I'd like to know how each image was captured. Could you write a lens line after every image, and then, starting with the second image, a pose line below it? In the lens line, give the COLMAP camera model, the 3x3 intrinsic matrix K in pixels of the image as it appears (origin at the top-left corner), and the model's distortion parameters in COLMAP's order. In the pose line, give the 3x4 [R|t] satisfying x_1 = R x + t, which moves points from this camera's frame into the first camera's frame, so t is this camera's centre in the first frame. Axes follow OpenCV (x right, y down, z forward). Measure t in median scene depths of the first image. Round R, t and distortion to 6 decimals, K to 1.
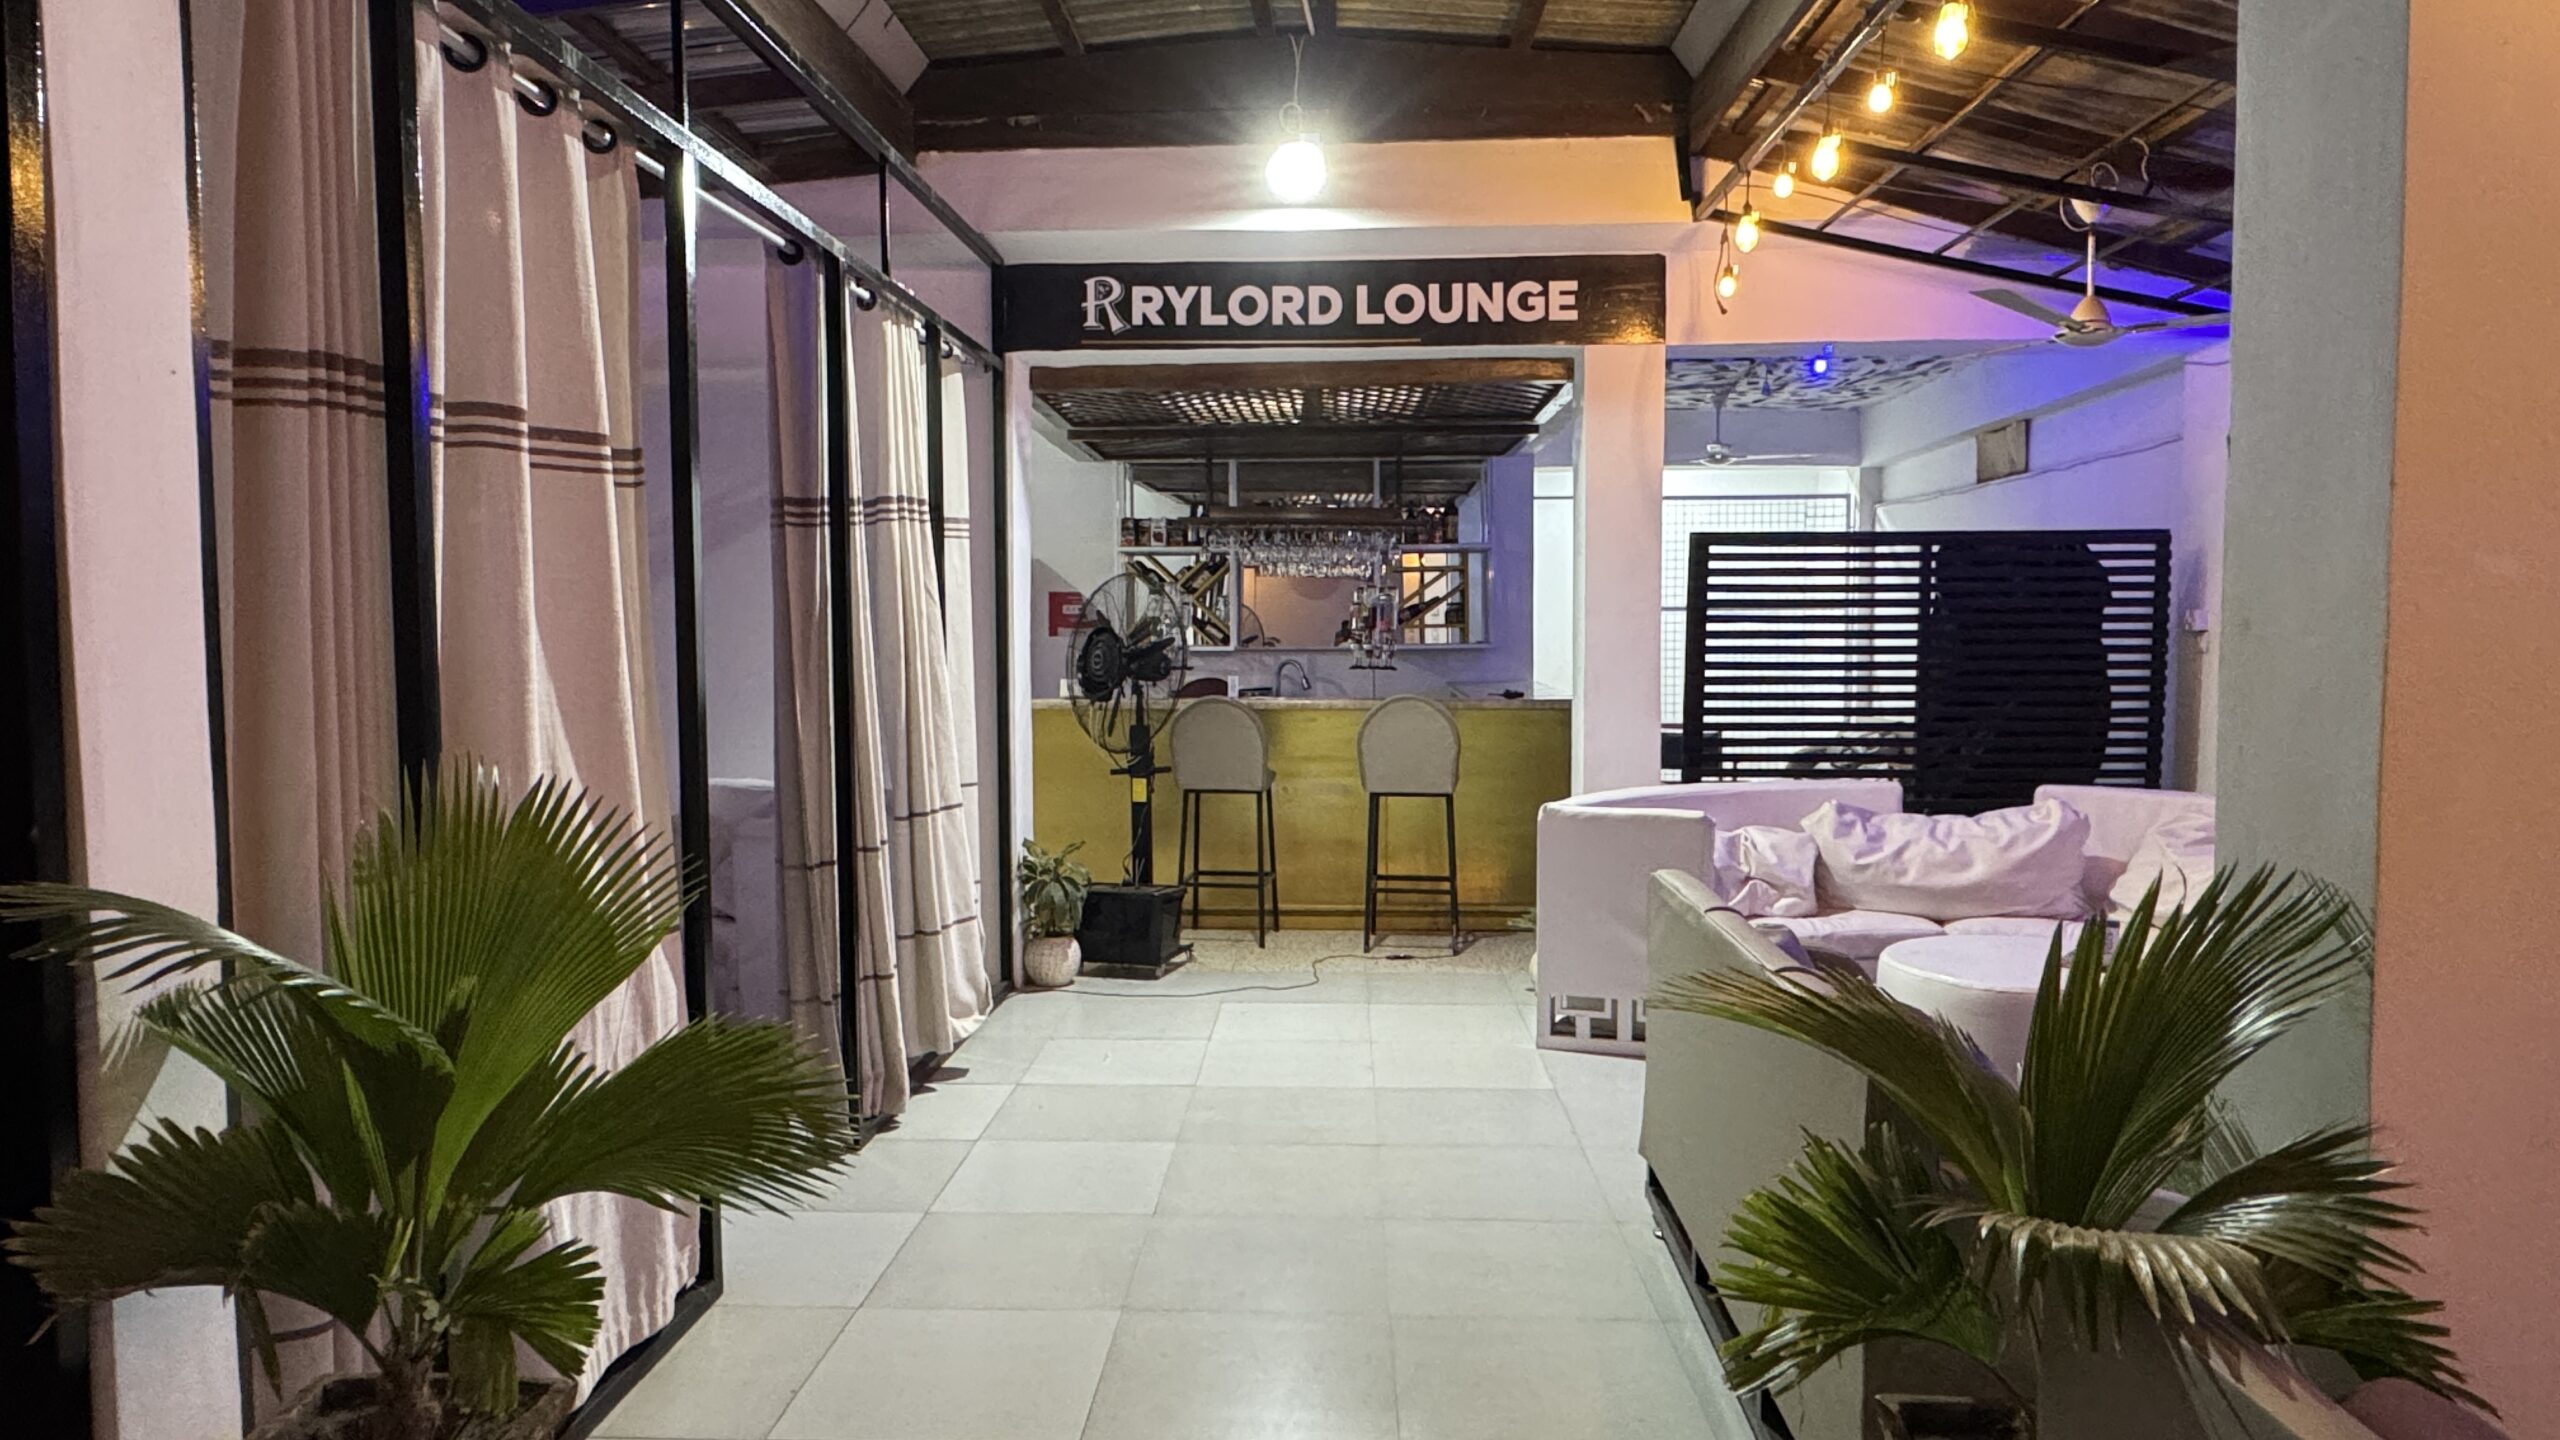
lens RADIAL K [[1638.6, 0, 1279.9], [0, 1638.6, 721.4], [0, 0, 1]] dist [-0.000141, -0.000550]
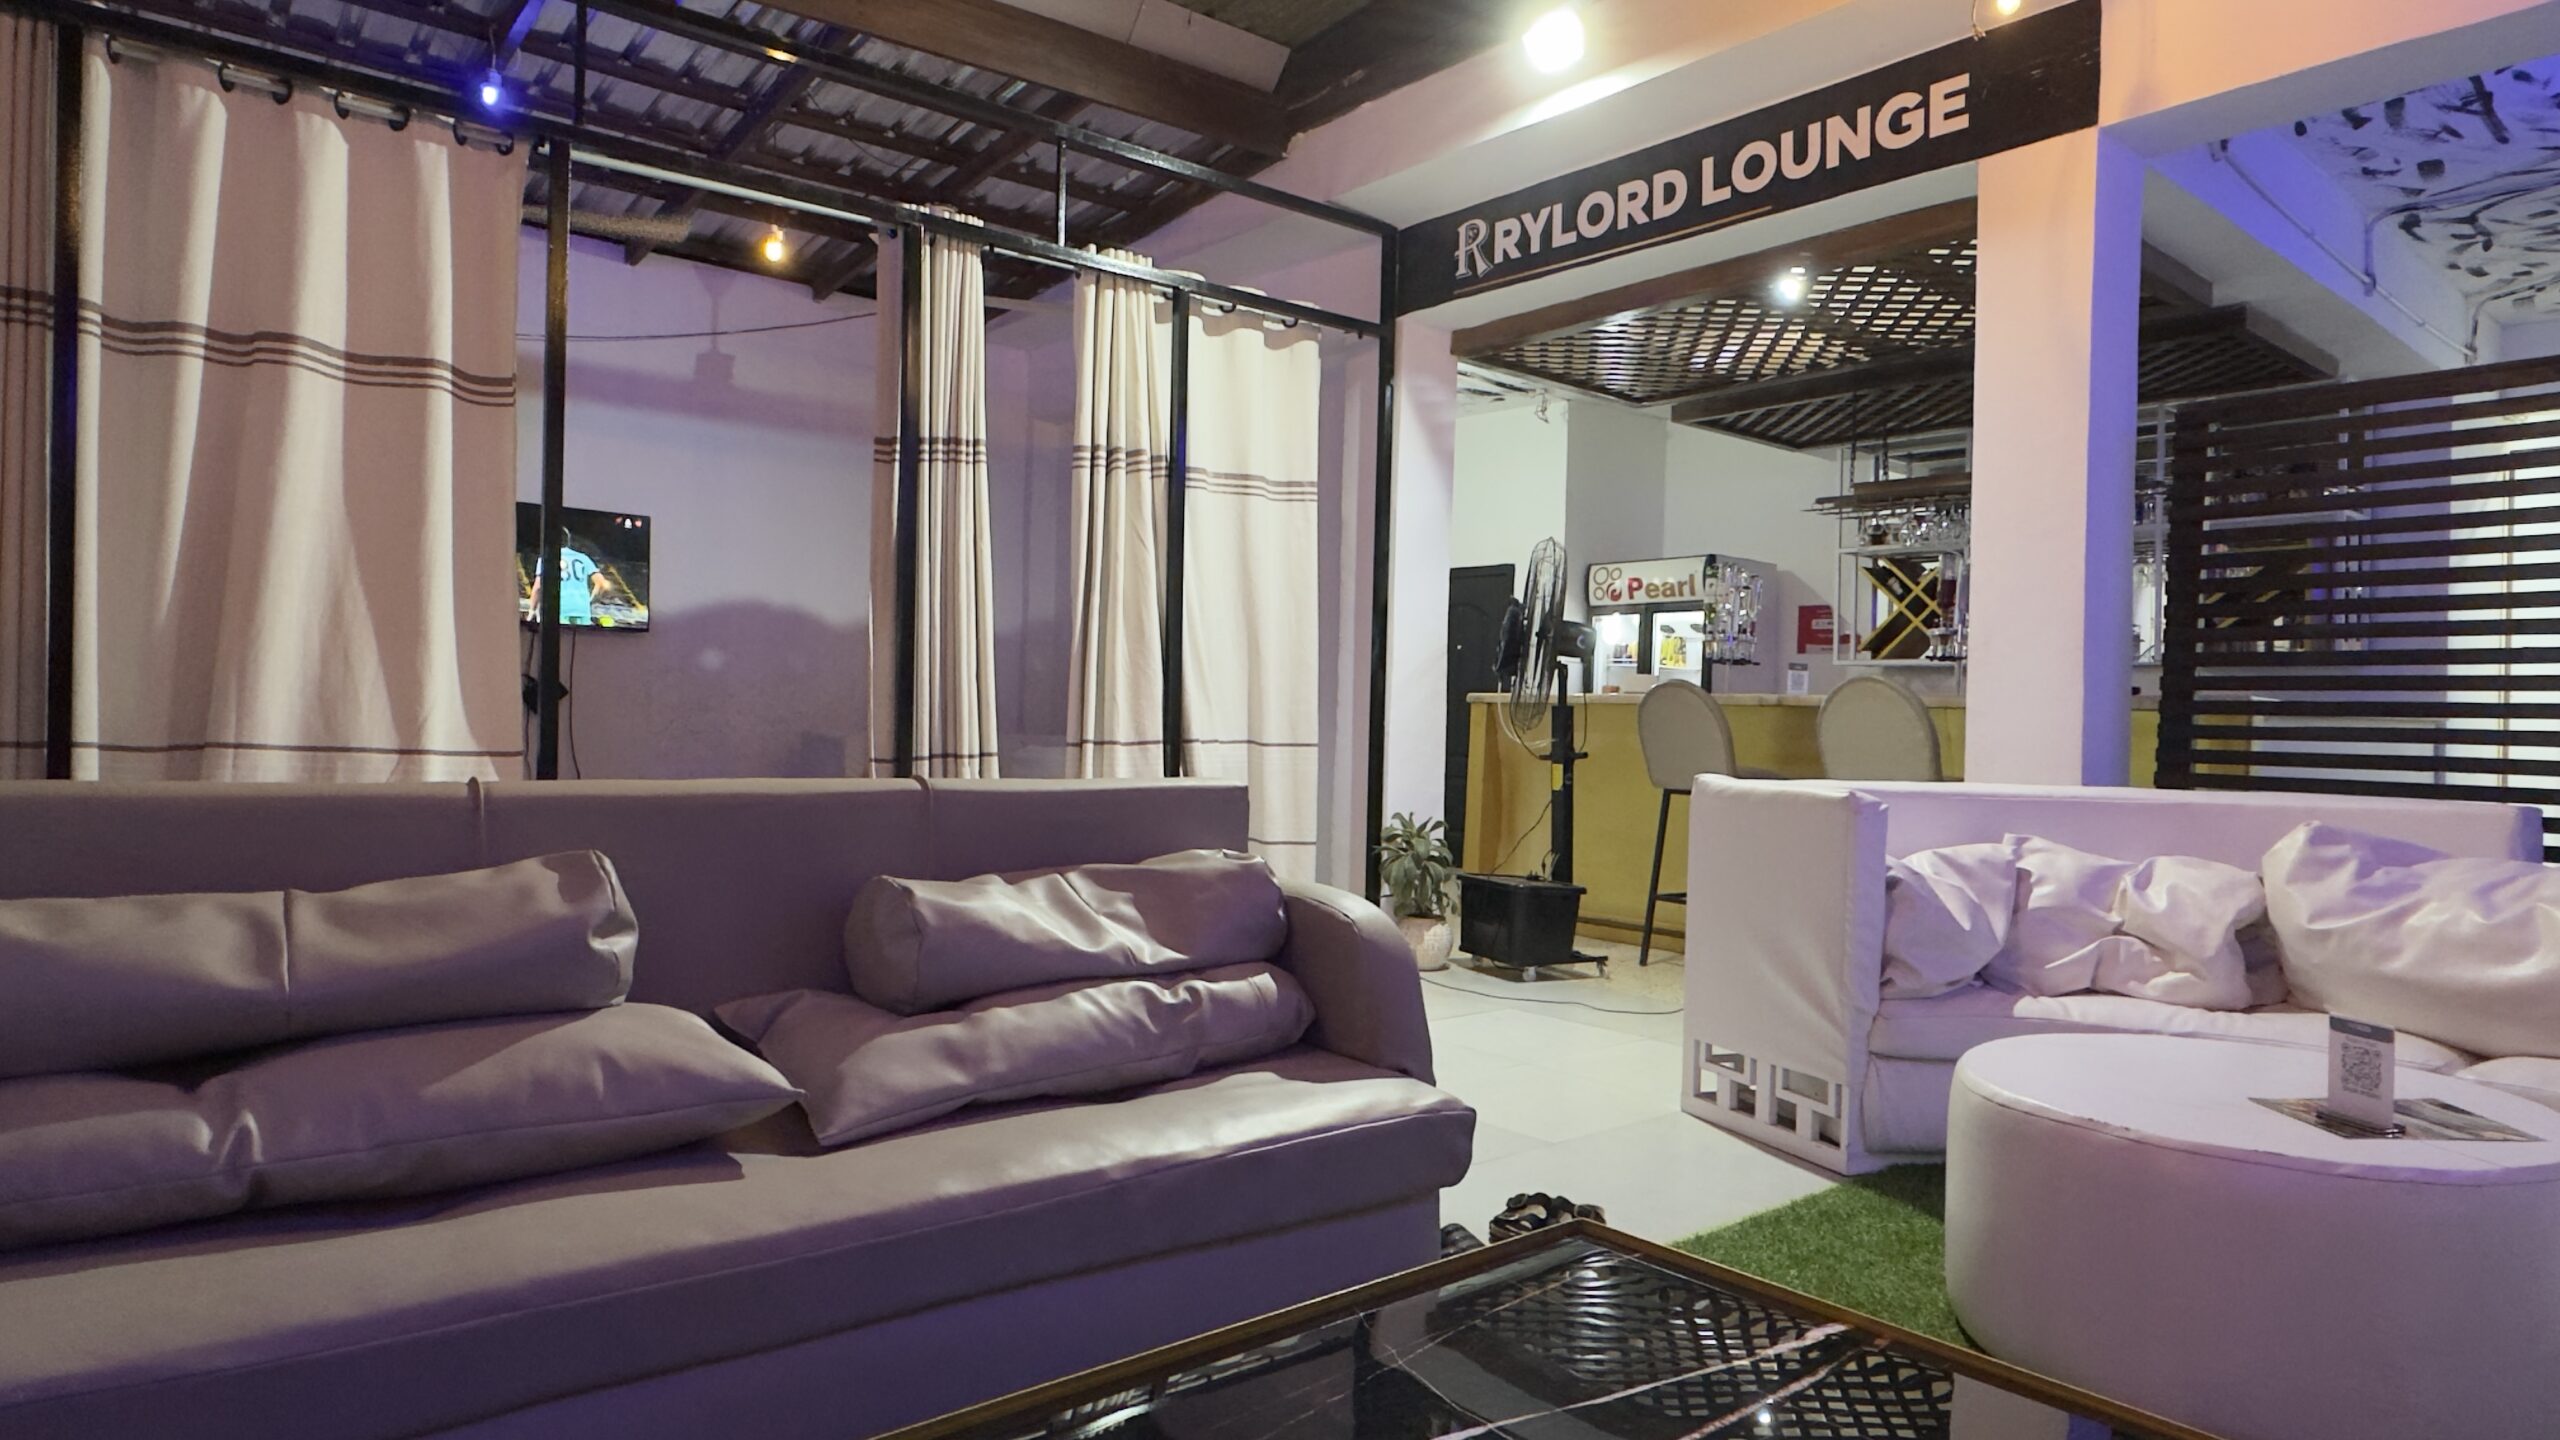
lens RADIAL K [[1503.2, 0, 1280.0], [0, 1503.2, 720.3], [0, 0, 1]] dist [-0.002580, 0.002023]
pose [[0.665063, 0.020933, -0.746493, 0.473477], [-0.069446, 0.997009, -0.033912, 0.054166], [0.743551, 0.074395, 0.664528, 0.362799]]
